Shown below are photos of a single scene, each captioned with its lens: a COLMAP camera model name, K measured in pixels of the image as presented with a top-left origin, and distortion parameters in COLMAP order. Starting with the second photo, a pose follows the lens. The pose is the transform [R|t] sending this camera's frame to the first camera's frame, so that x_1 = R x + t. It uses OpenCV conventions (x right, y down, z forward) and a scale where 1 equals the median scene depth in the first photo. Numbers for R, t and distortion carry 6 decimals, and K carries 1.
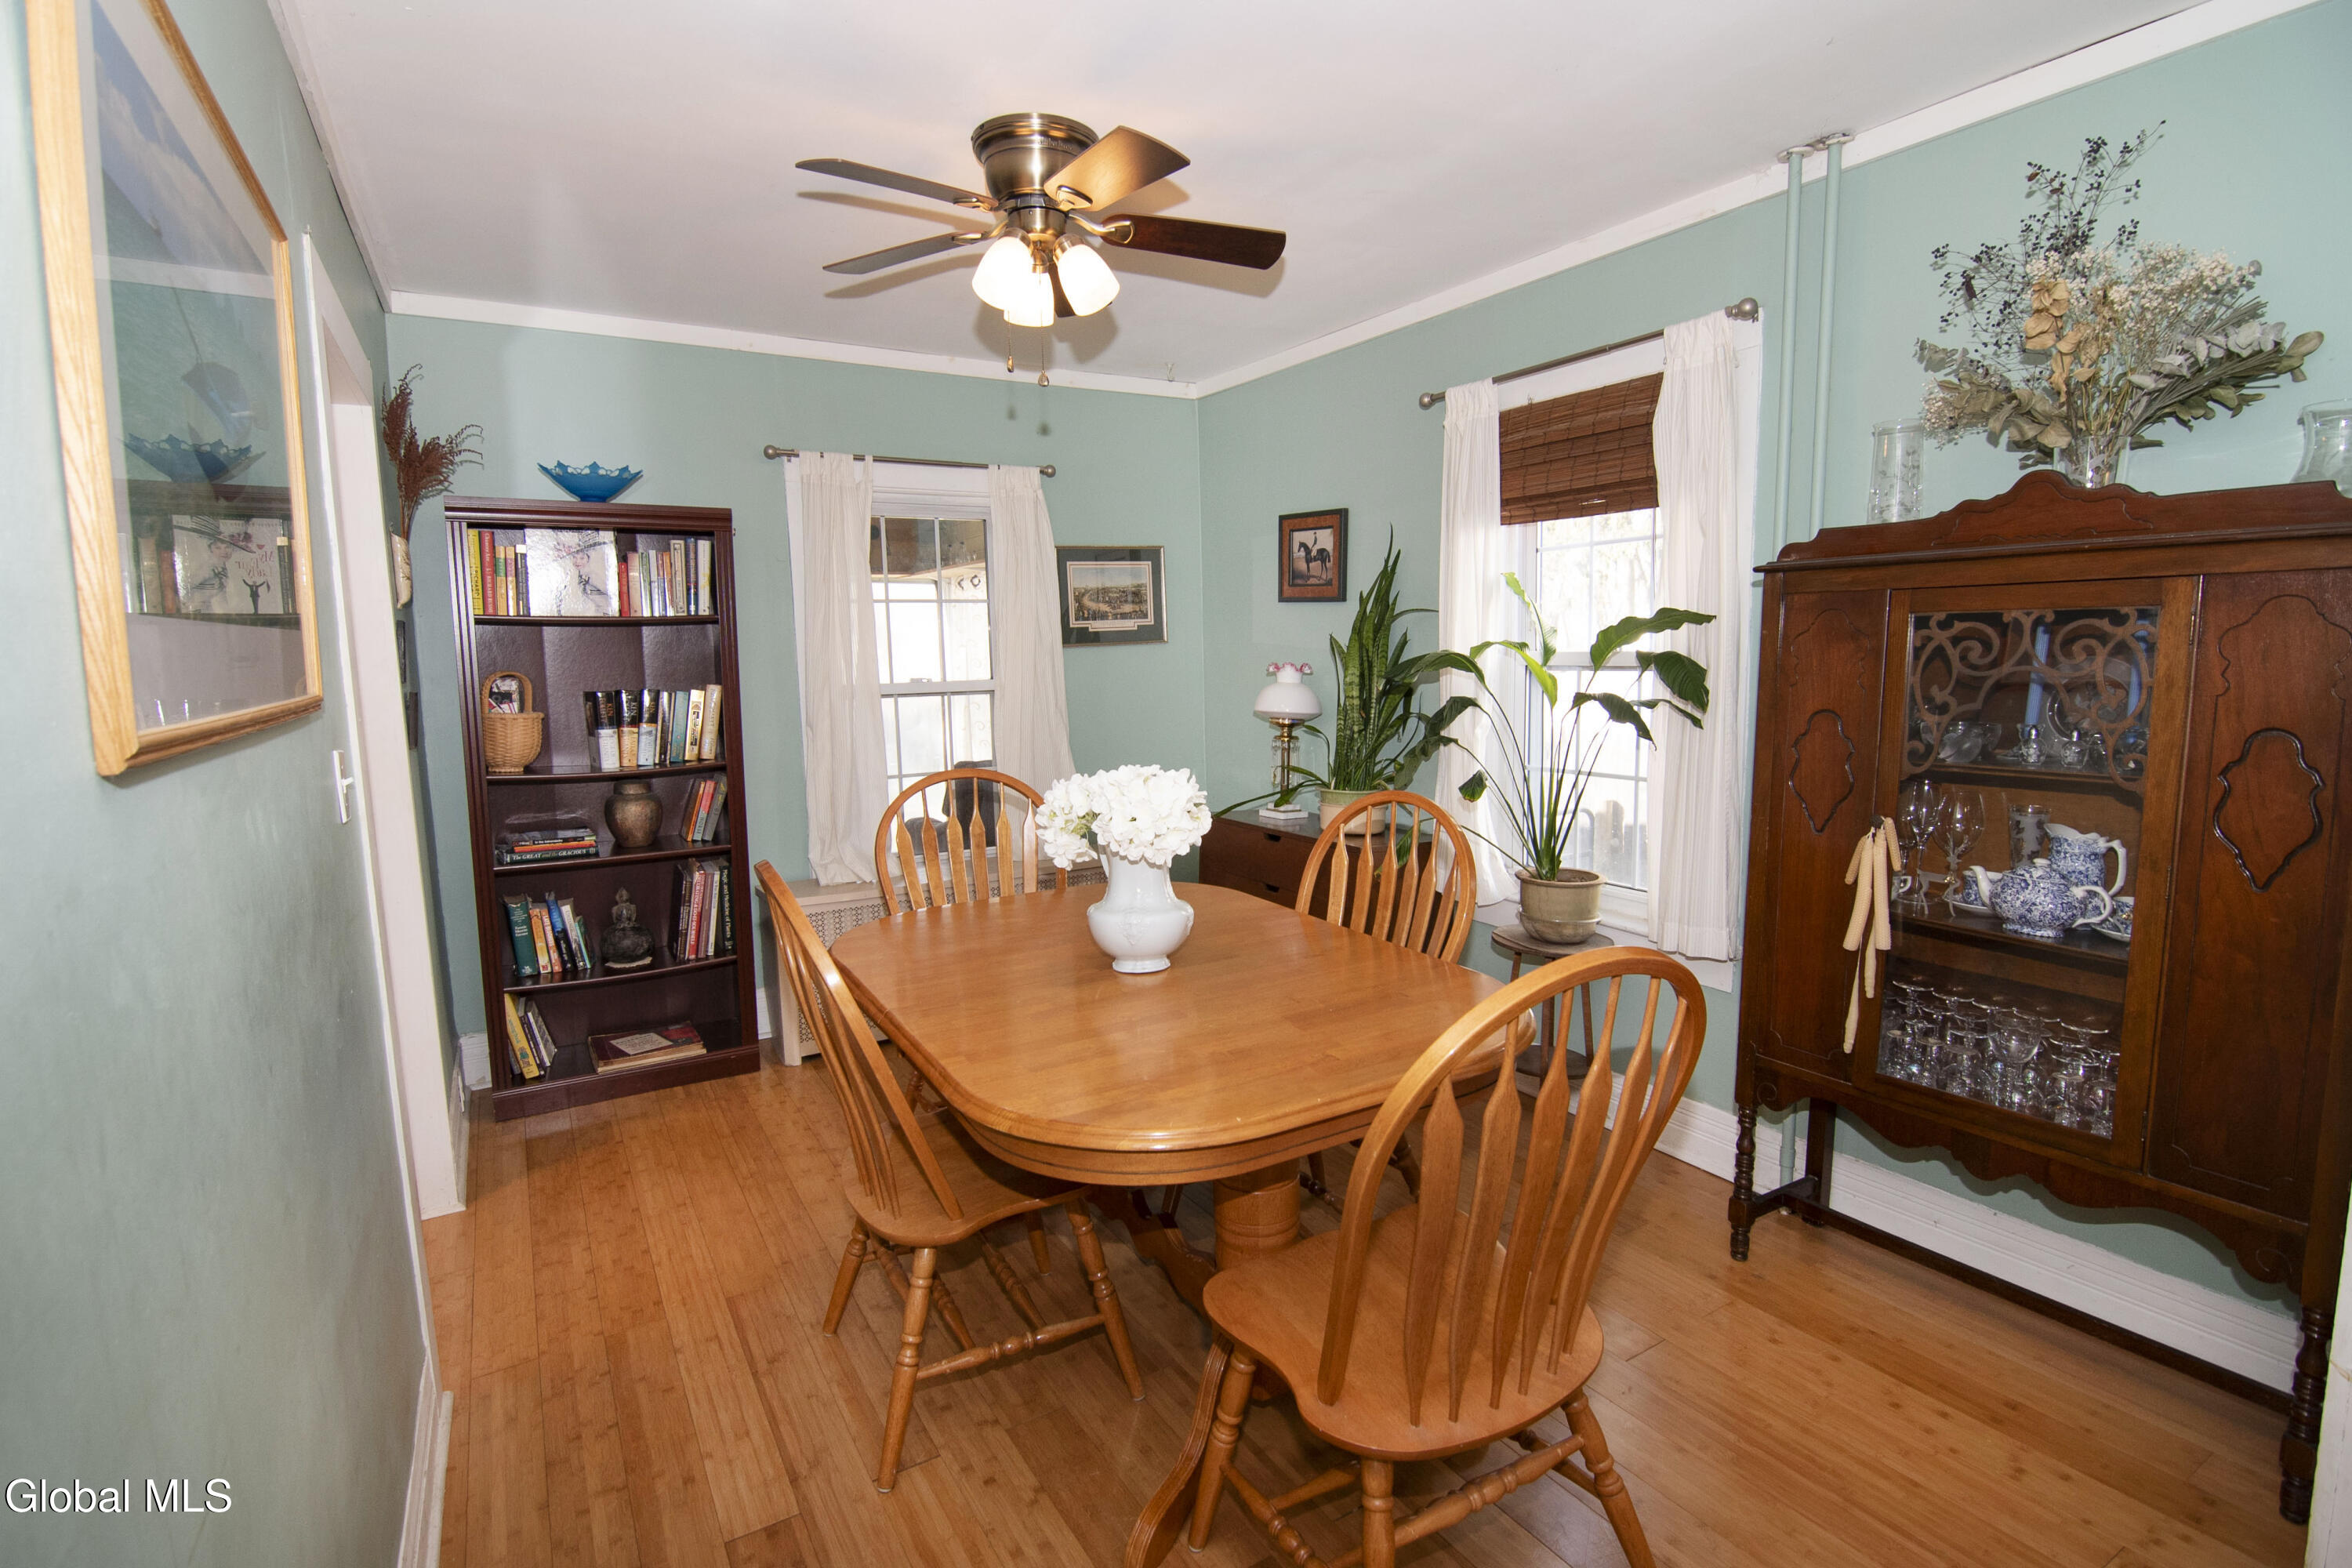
lens RADIAL K [[1135.1, 0, 1177.3], [0, 1135.1, 780.6], [0, 0, 1]] dist [-0.003652, -0.013018]
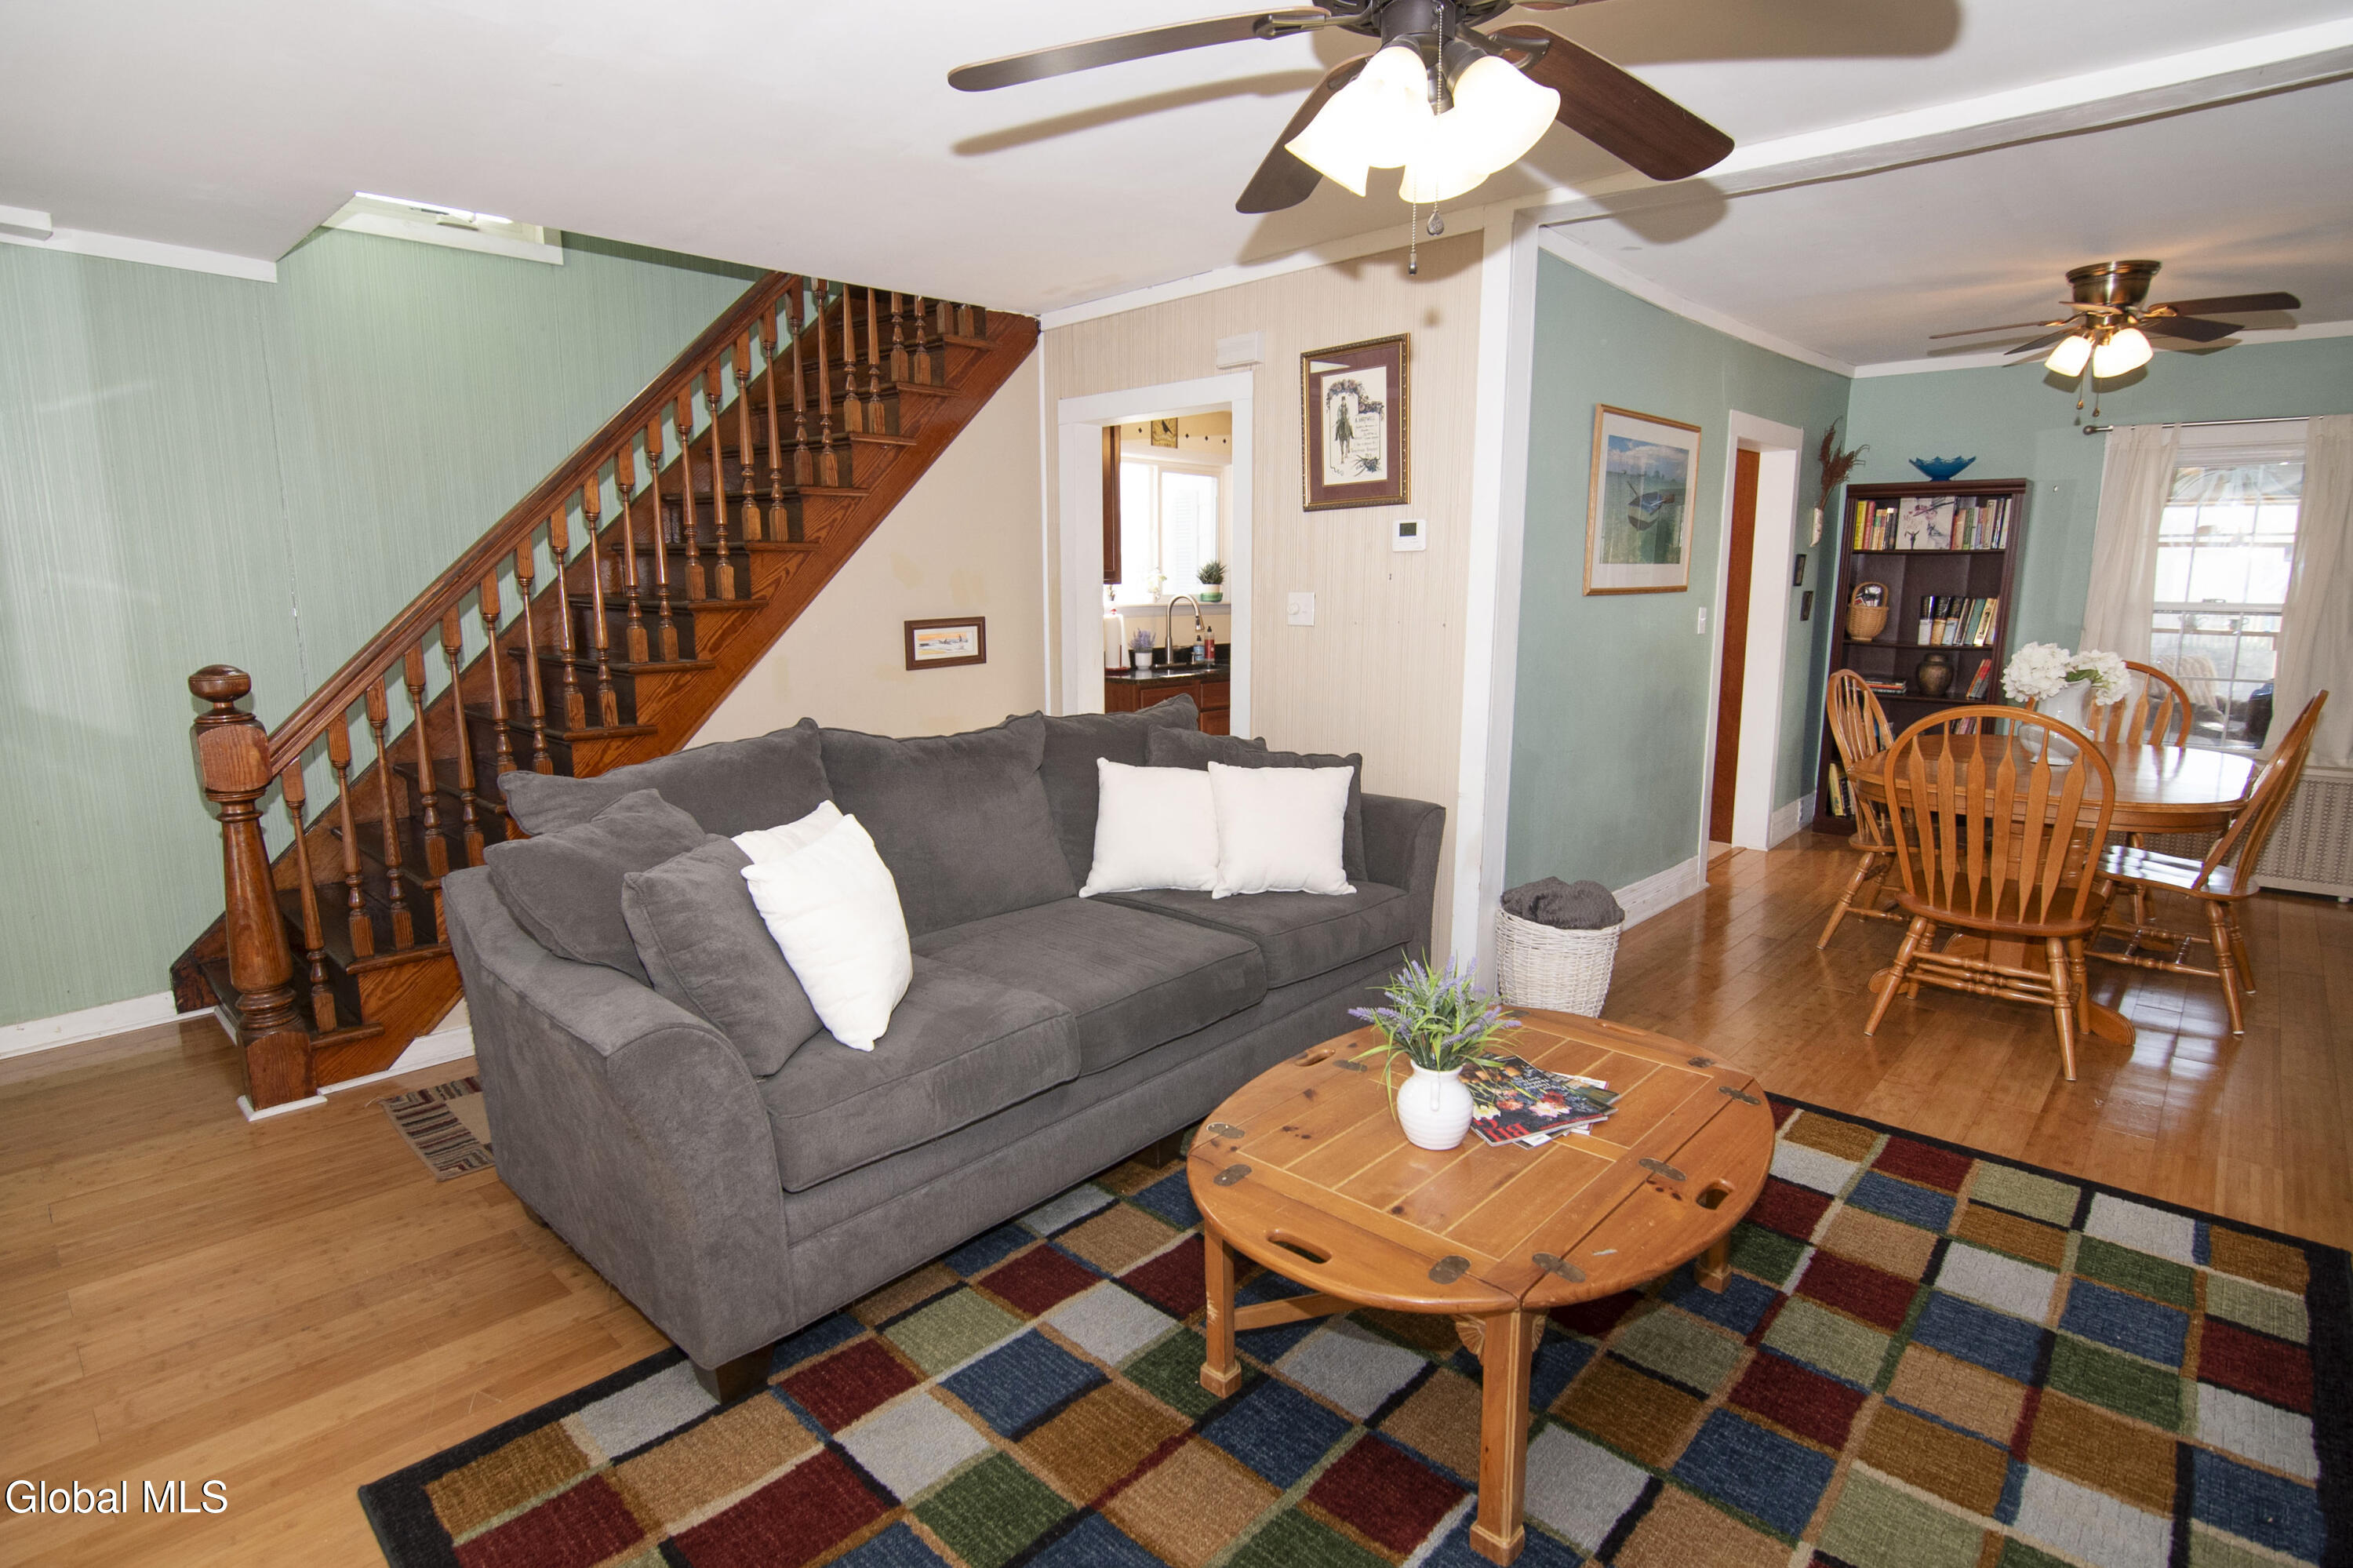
lens RADIAL K [[1164.4, 0, 1176.5], [0, 1164.4, 784.0], [0, 0, 1]] dist [-0.004057, -0.010695]
pose [[0.277324, 0.190058, -0.941790, 0.838977], [-0.118065, 0.979551, 0.162913, 0.042602], [0.953495, 0.066013, 0.294092, -0.516038]]
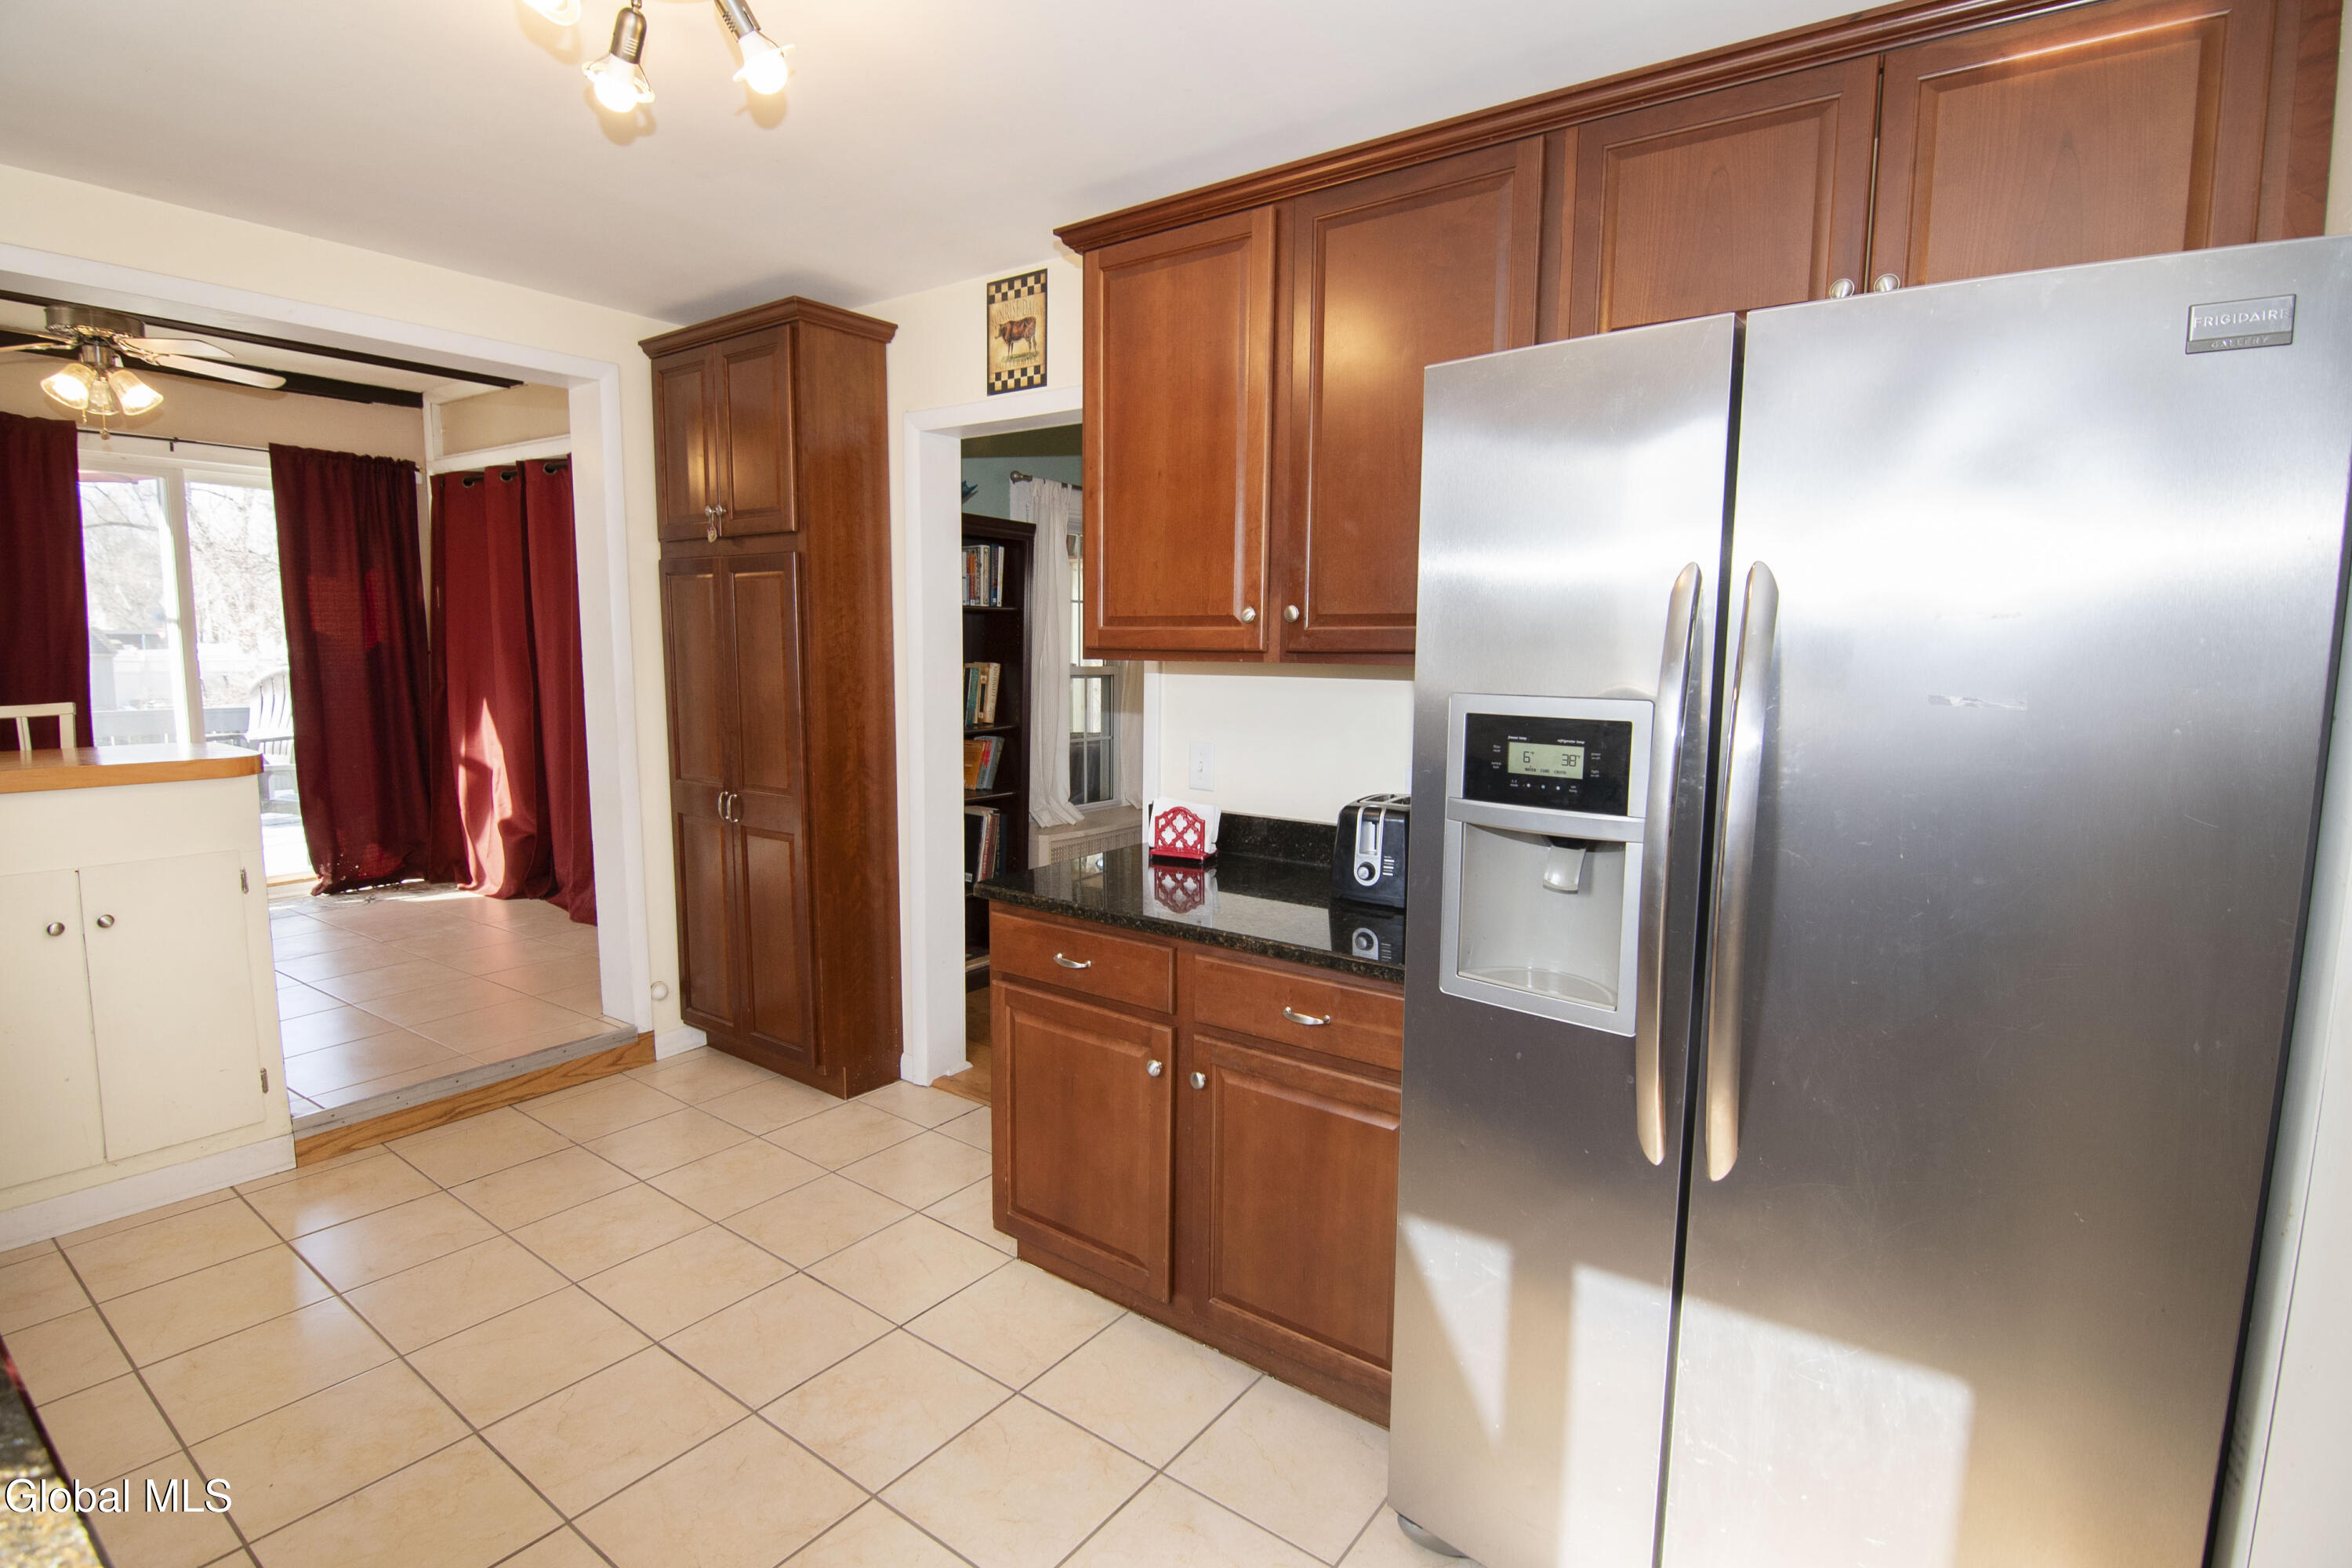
lens RADIAL K [[1135.1, 0, 1177.3], [0, 1135.1, 780.6], [0, 0, 1]] dist [-0.003652, -0.013018]
pose [[0.921110, -0.010335, 0.389165, -0.758432], [0.011475, 0.999934, -0.000604, 0.049877], [-0.389133, 0.005022, 0.921168, -0.229018]]
